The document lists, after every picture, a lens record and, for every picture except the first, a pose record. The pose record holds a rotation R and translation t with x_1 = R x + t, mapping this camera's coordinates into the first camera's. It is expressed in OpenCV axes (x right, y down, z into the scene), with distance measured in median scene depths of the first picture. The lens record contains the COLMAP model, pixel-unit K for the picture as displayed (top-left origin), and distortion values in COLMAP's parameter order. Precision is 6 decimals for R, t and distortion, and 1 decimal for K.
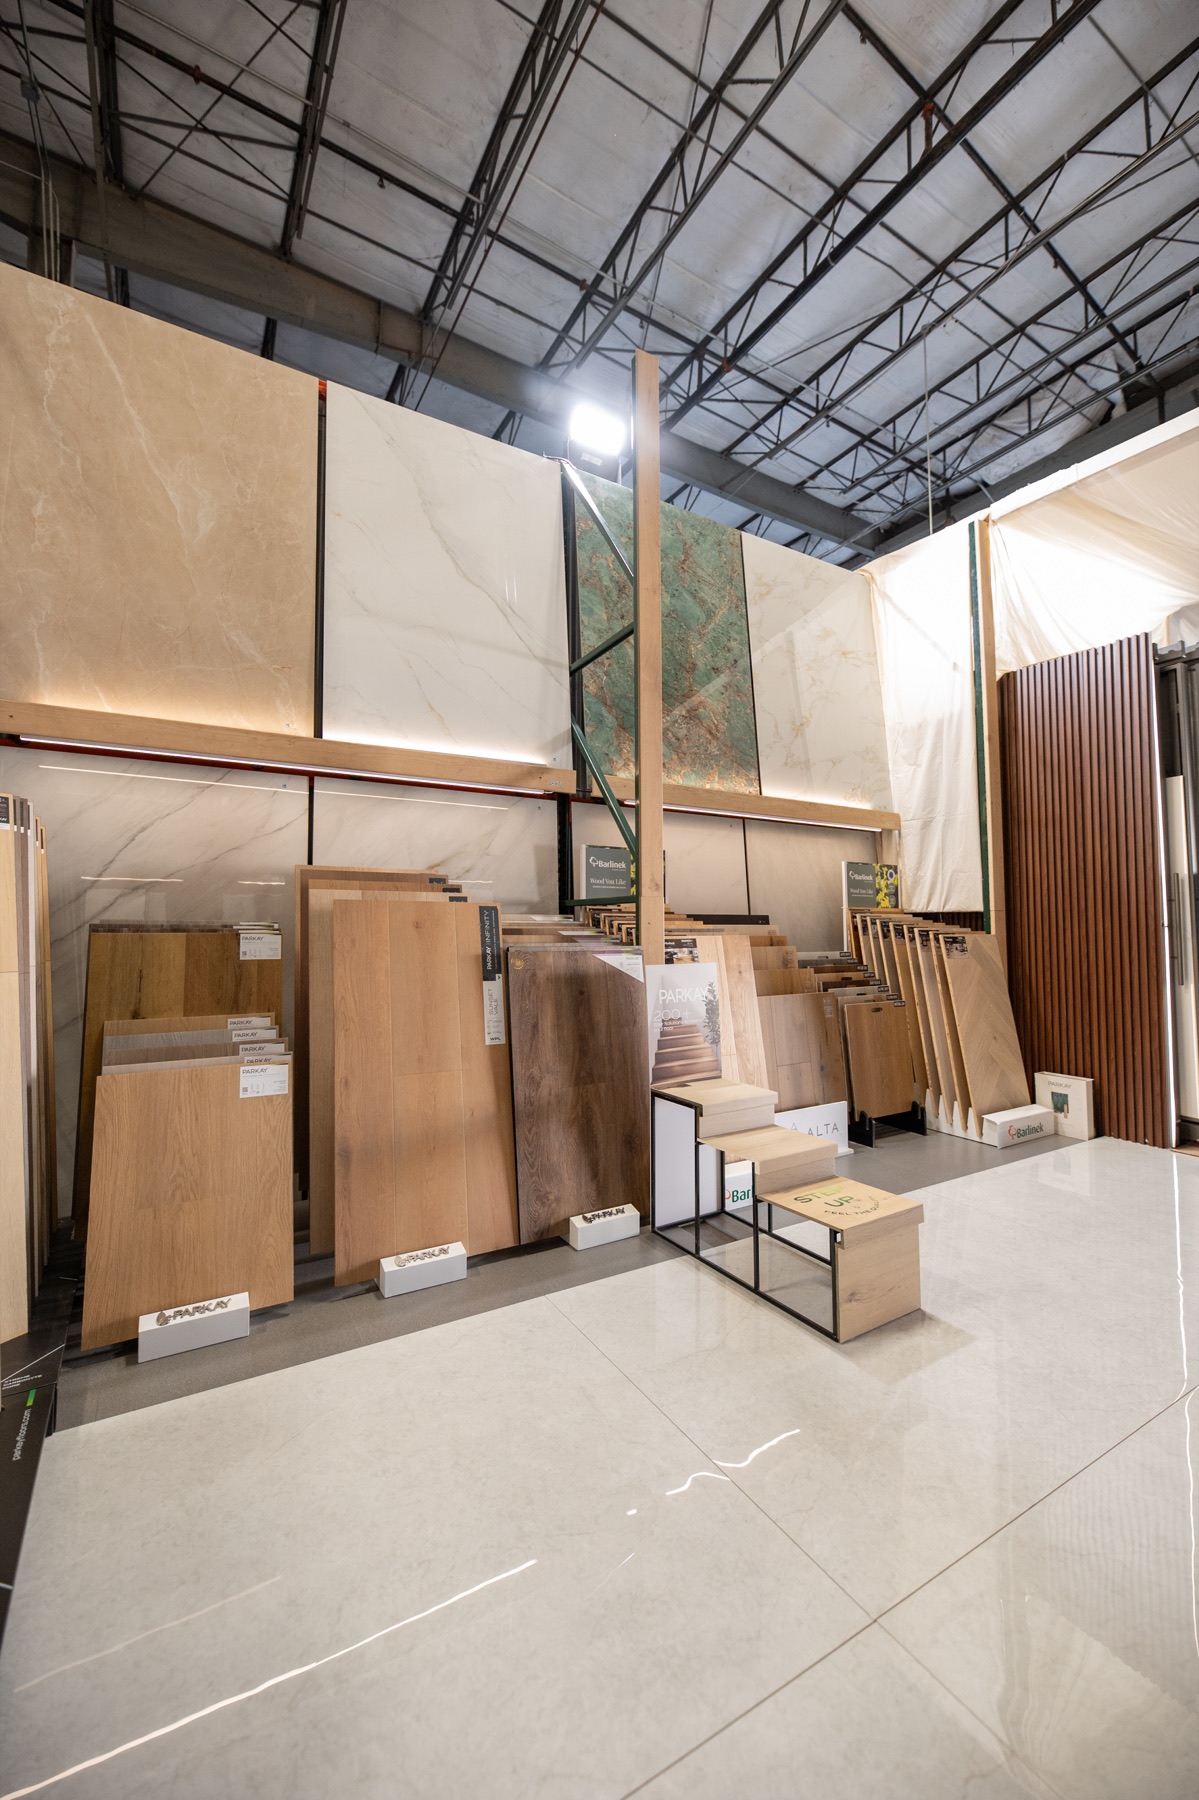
lens RADIAL K [[714.9, 0, 594.4], [0, 714.9, 907.4], [0, 0, 1]] dist [-0.005482, -0.001586]
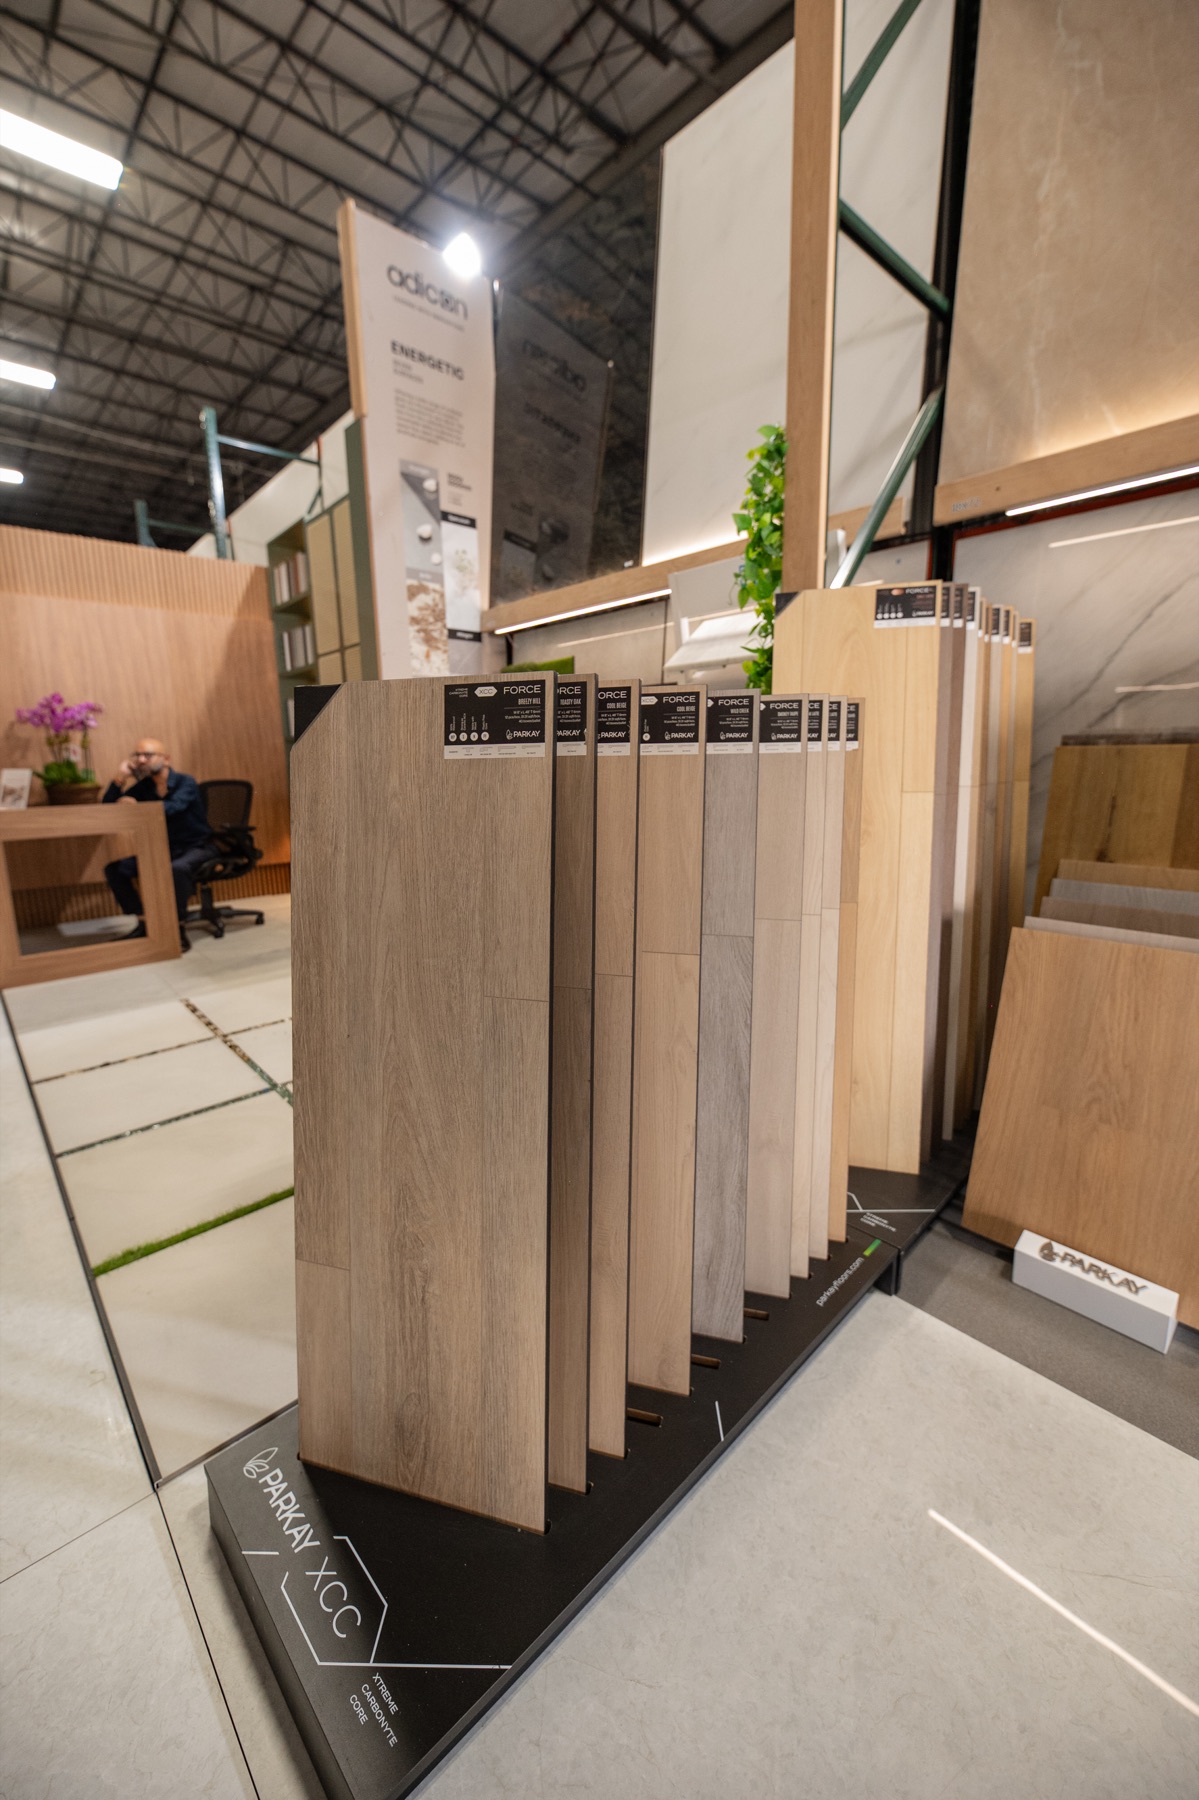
lens RADIAL K [[714.9, 0, 591.3], [0, 714.9, 883.9], [0, 0, 1]] dist [-0.005482, -0.001586]
pose [[0.212534, 0.167902, -0.962621, -0.031668], [0.047051, 0.982226, 0.181710, 0.019937], [0.976020, -0.083912, 0.200856, 0.370093]]
